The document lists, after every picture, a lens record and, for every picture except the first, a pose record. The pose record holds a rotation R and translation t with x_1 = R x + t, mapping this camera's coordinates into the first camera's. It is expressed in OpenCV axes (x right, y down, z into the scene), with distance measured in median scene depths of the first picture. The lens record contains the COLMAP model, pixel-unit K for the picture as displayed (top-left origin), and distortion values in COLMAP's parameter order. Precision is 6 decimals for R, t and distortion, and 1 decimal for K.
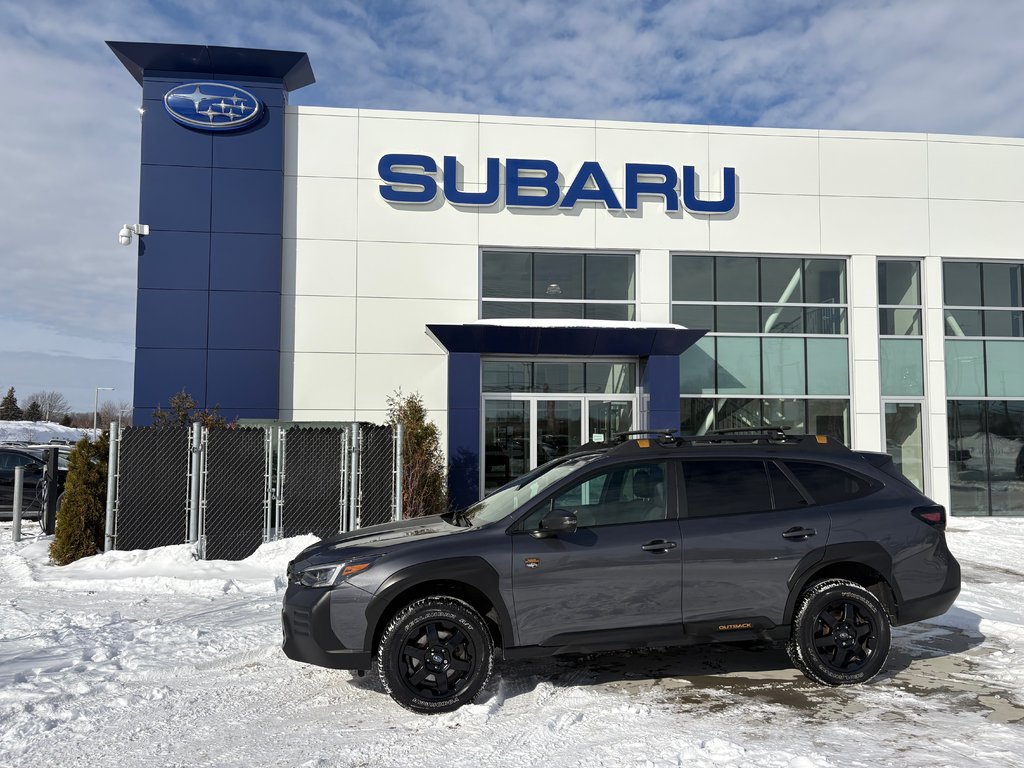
lens RADIAL K [[775.4, 0, 514.8], [0, 775.4, 396.7], [0, 0, 1]] dist [0.060257, -0.064476]
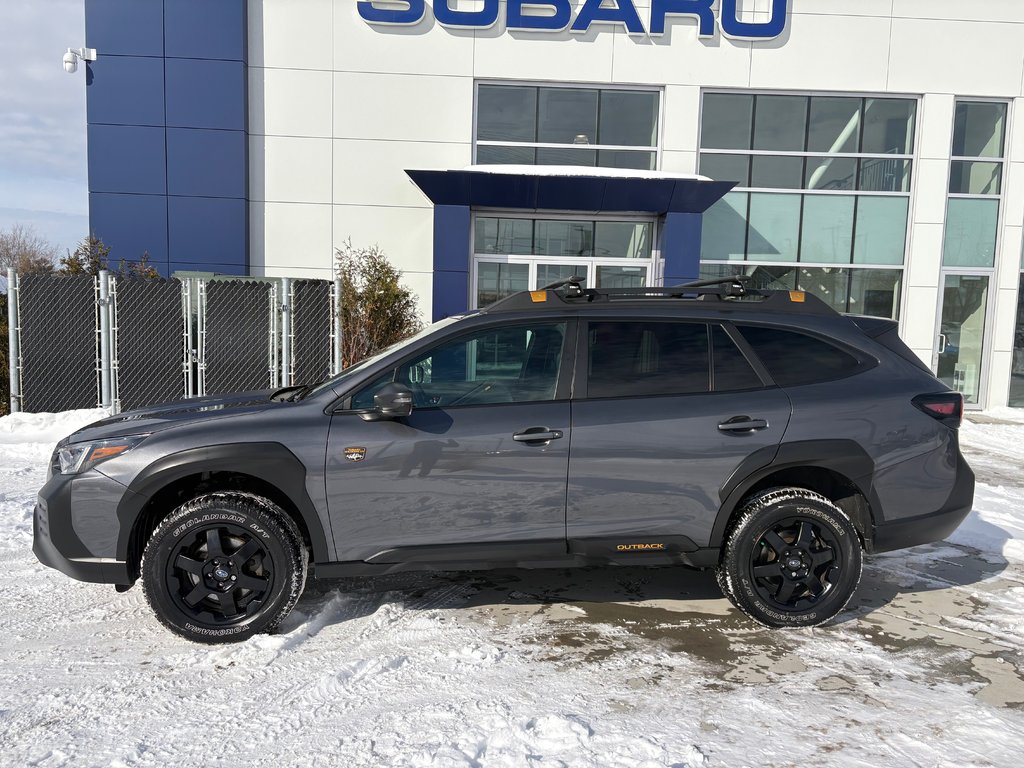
lens RADIAL K [[776.5, 0, 514.8], [0, 776.5, 397.3], [0, 0, 1]] dist [0.021050, -0.001505]
pose [[0.996700, 0.034150, -0.073636, 0.078467], [-0.021967, 0.986821, 0.160319, 0.015157], [0.078140, -0.158173, 0.984315, 0.108819]]
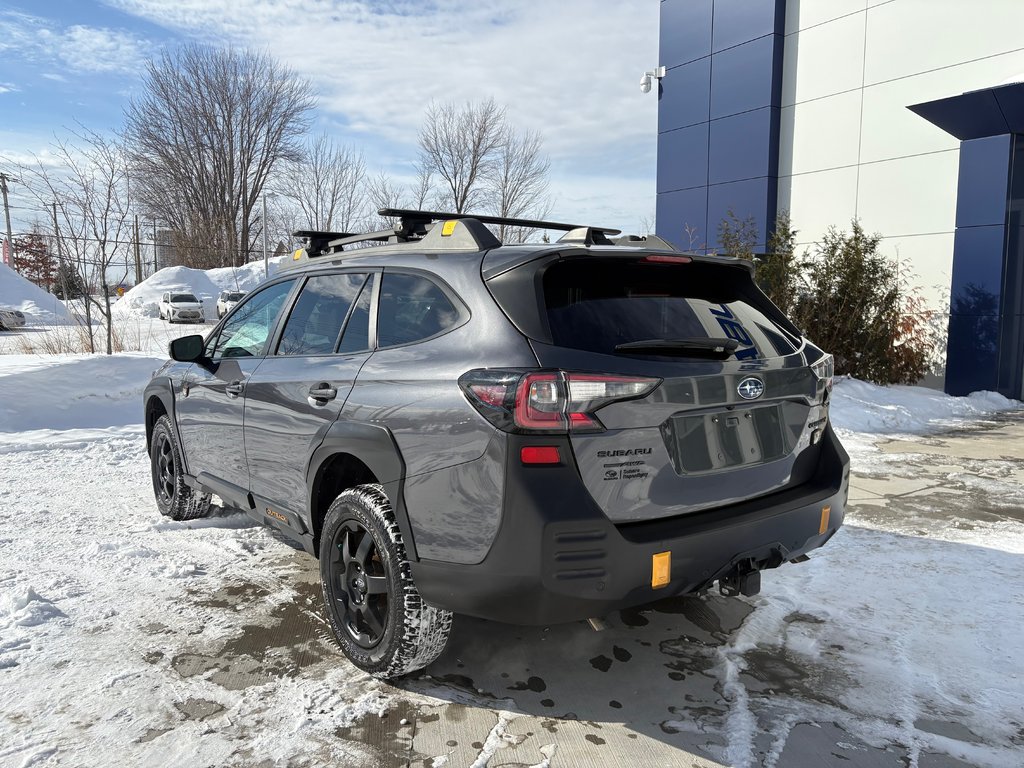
lens RADIAL K [[778.2, 0, 505.4], [0, 778.2, 380.8], [0, 0, 1]] dist [0.072121, -0.073156]
pose [[0.458410, 0.089498, -0.884223, 0.358013], [0.056763, 0.989937, 0.129625, 0.036381], [0.886926, -0.109613, 0.448717, 0.323767]]
